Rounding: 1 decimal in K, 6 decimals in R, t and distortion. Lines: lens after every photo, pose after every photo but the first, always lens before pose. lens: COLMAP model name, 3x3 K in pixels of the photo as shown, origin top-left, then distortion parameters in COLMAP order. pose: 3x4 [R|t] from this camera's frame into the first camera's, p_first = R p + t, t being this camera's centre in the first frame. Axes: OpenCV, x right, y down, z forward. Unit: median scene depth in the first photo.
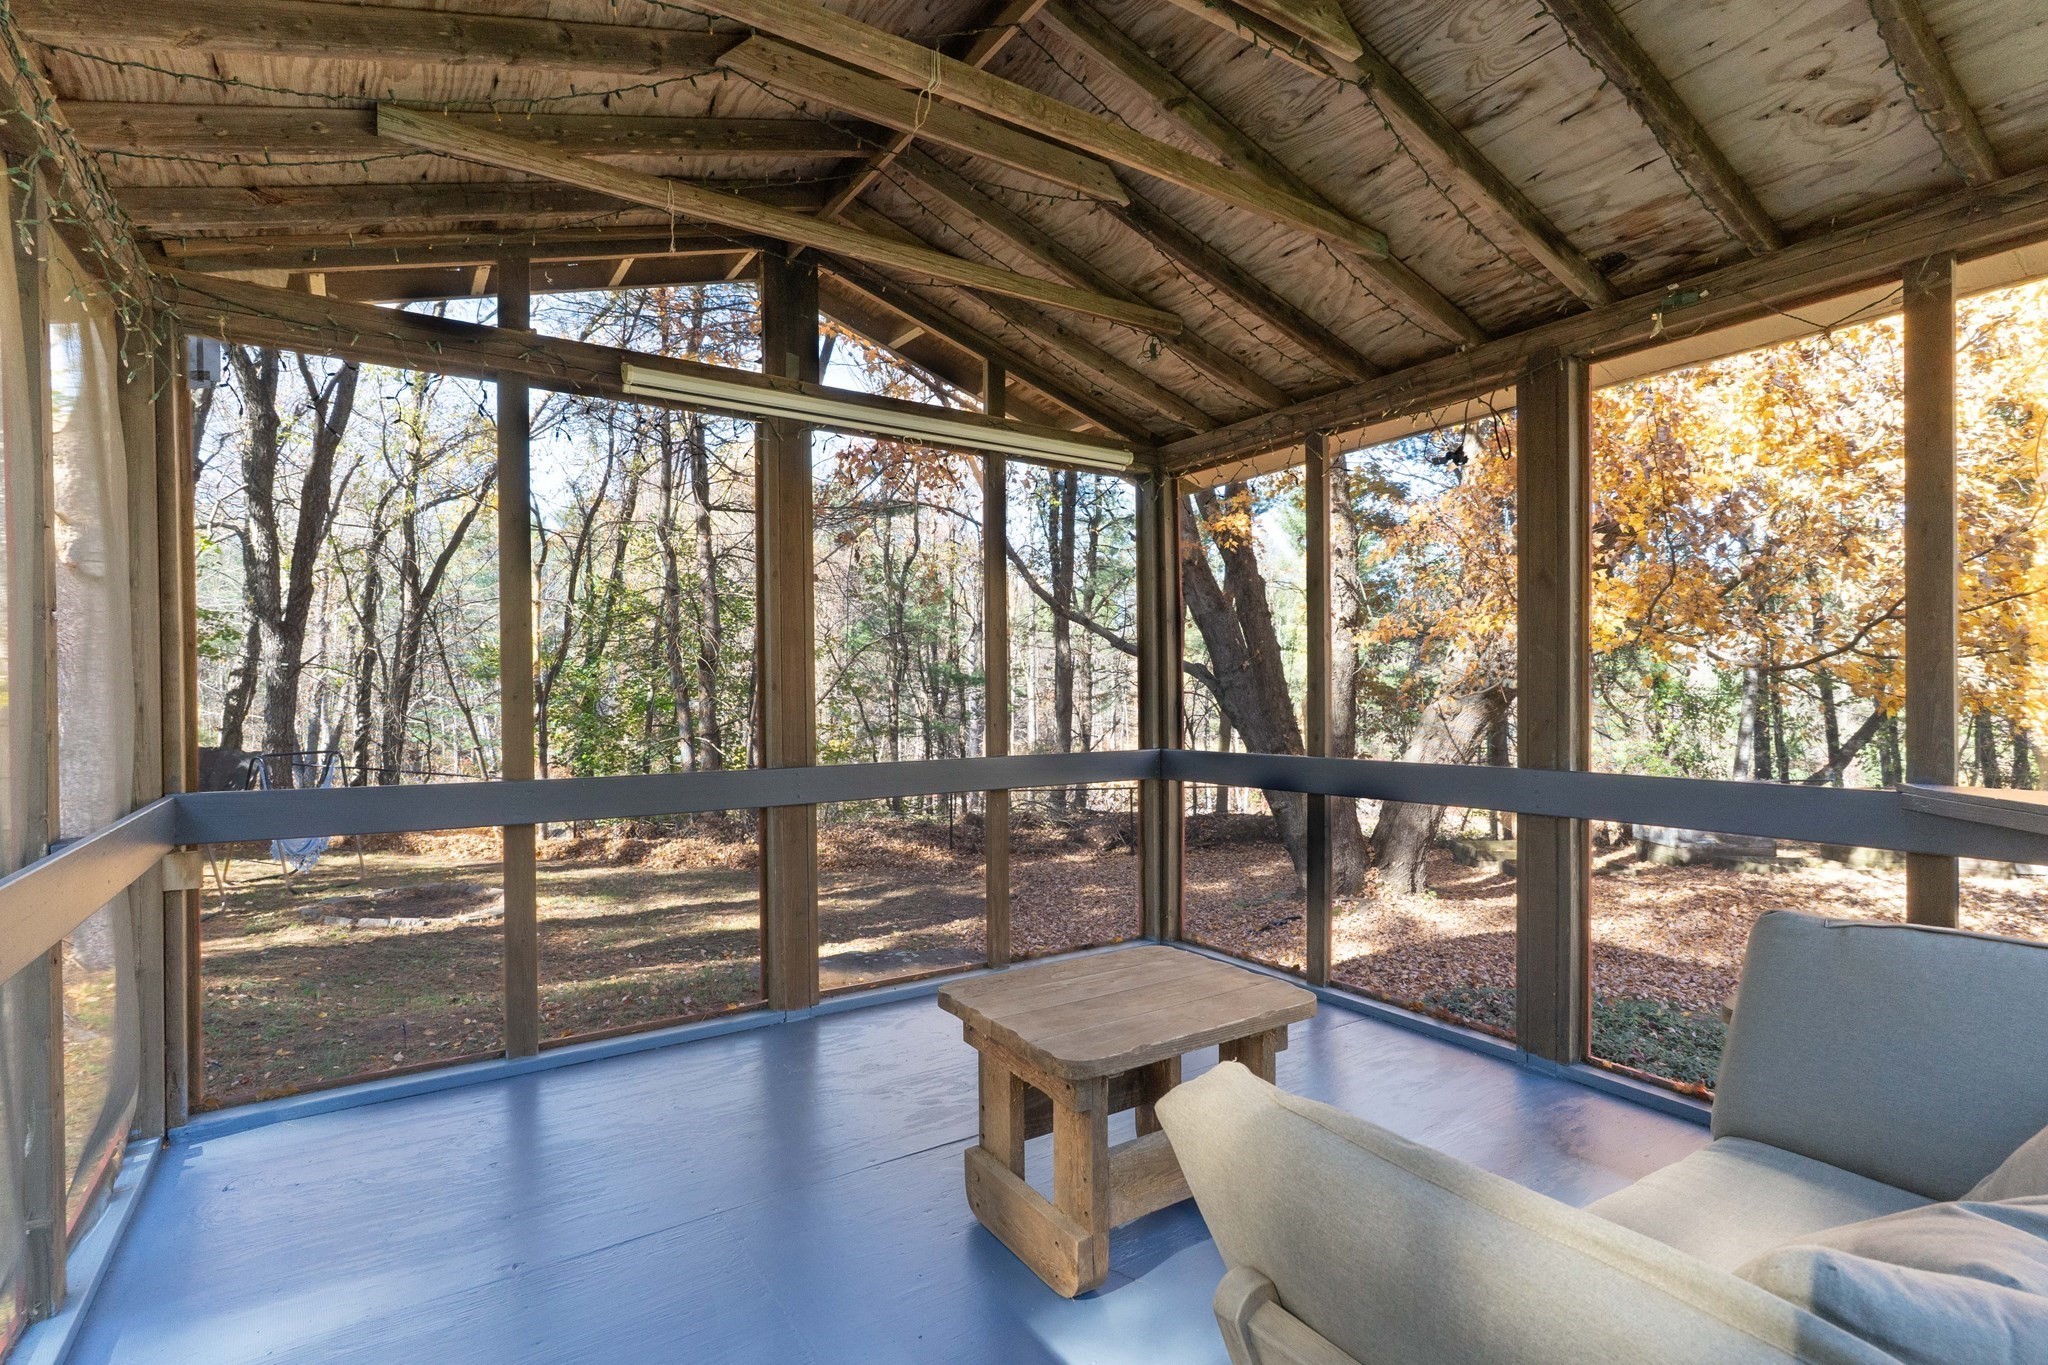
lens RADIAL K [[988.5, 0, 1013.0], [0, 988.5, 678.9], [0, 0, 1]] dist [0.003828, 0.000916]
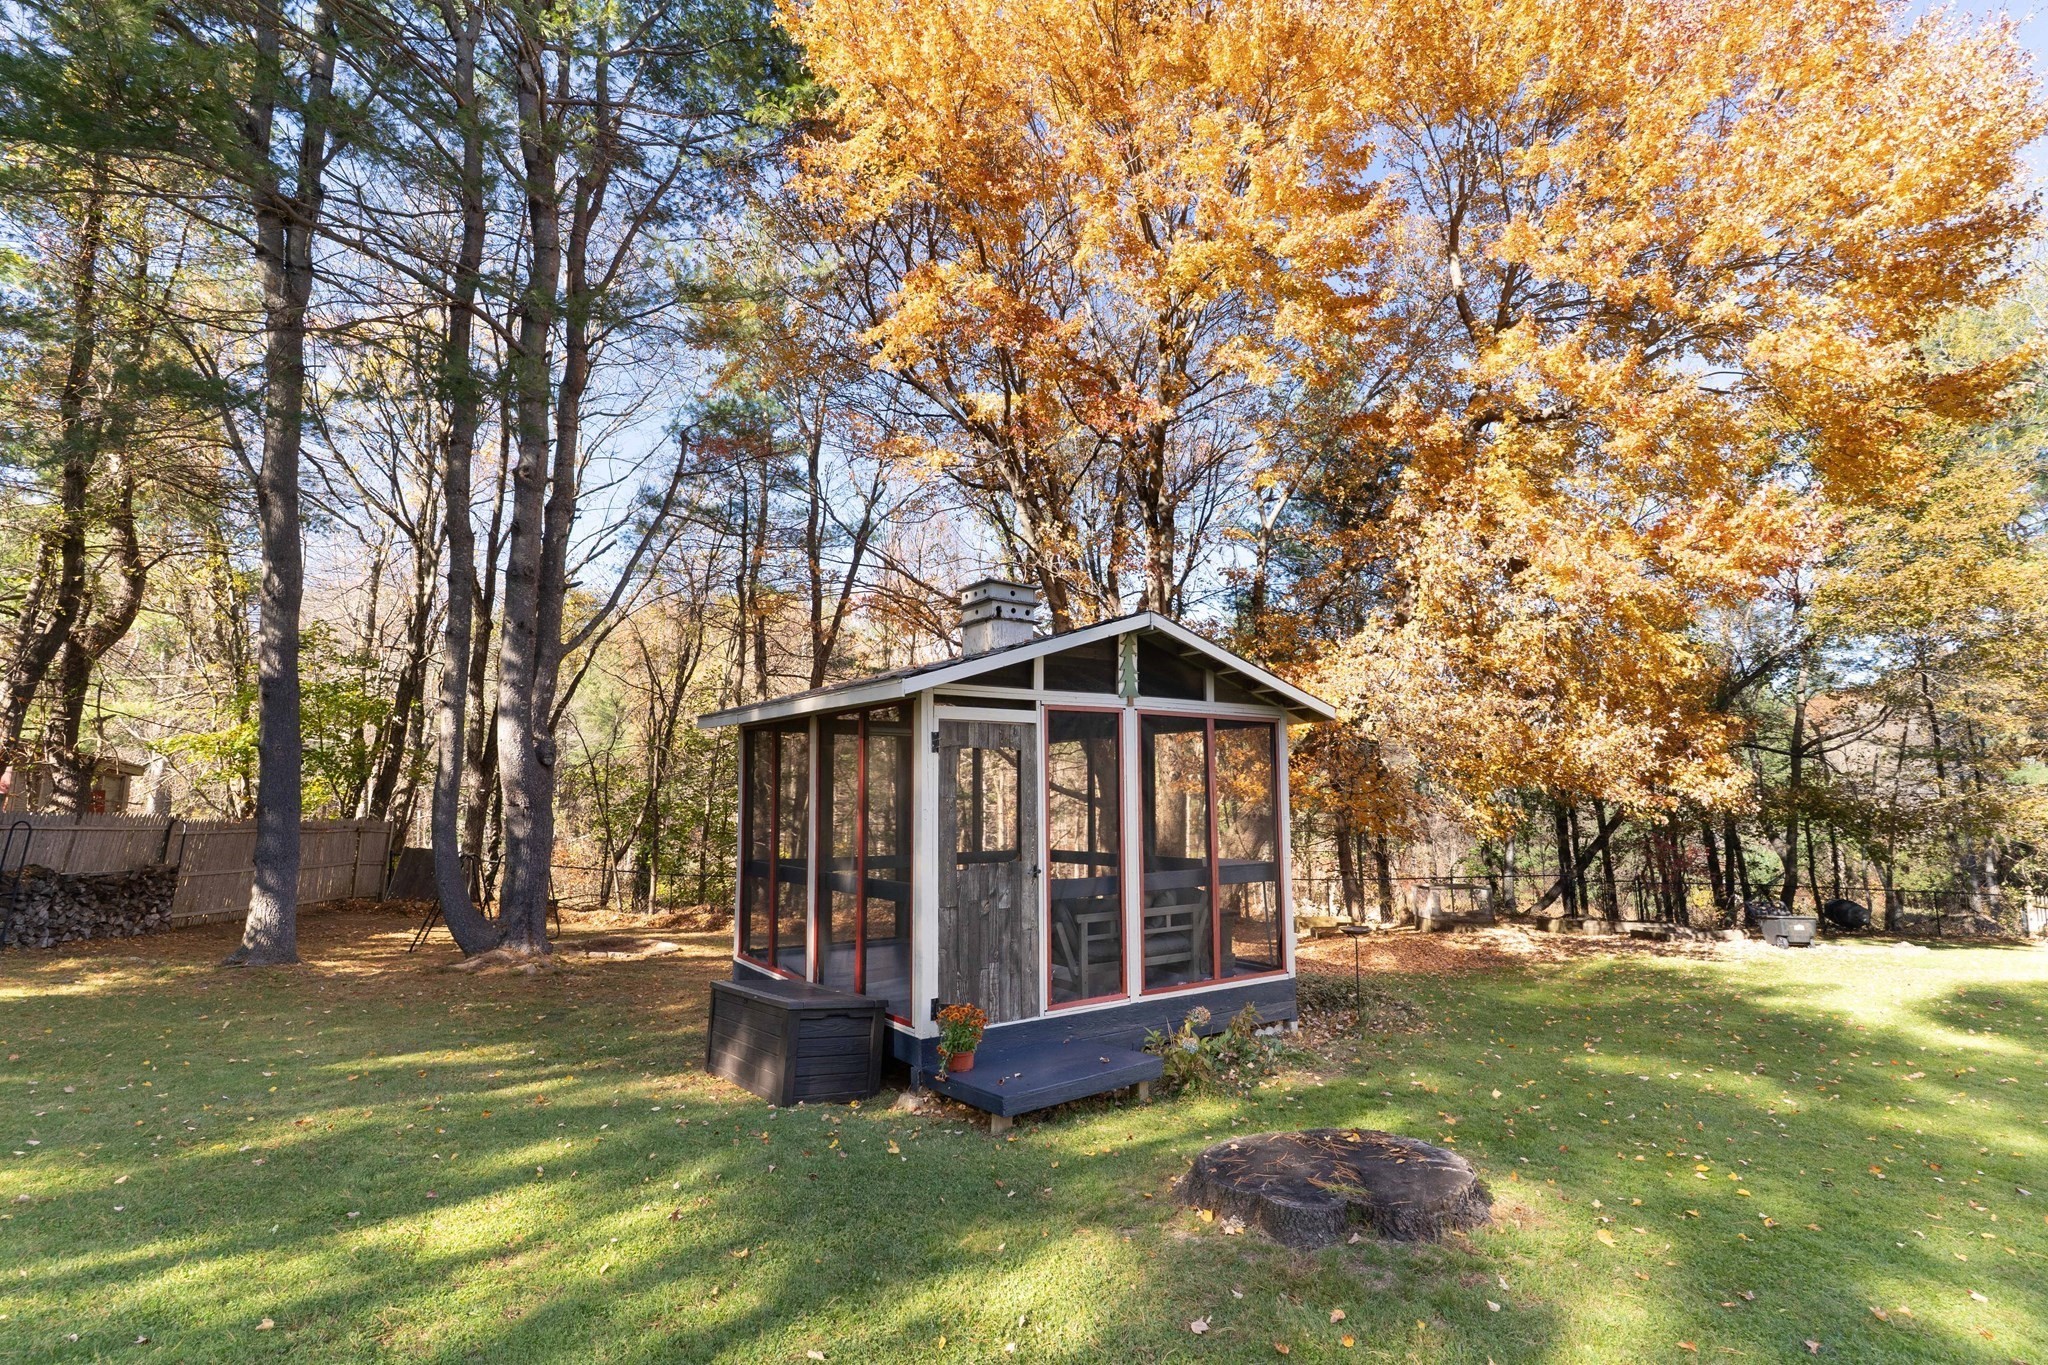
lens RADIAL K [[988.5, 0, 1013.0], [0, 988.5, 678.9], [0, 0, 1]] dist [0.003828, 0.000916]
pose [[0.999595, 0.008262, 0.027227, 0.000250], [-0.005378, 0.994528, -0.104329, -0.027501], [-0.027940, 0.104141, 0.994170, -0.456503]]
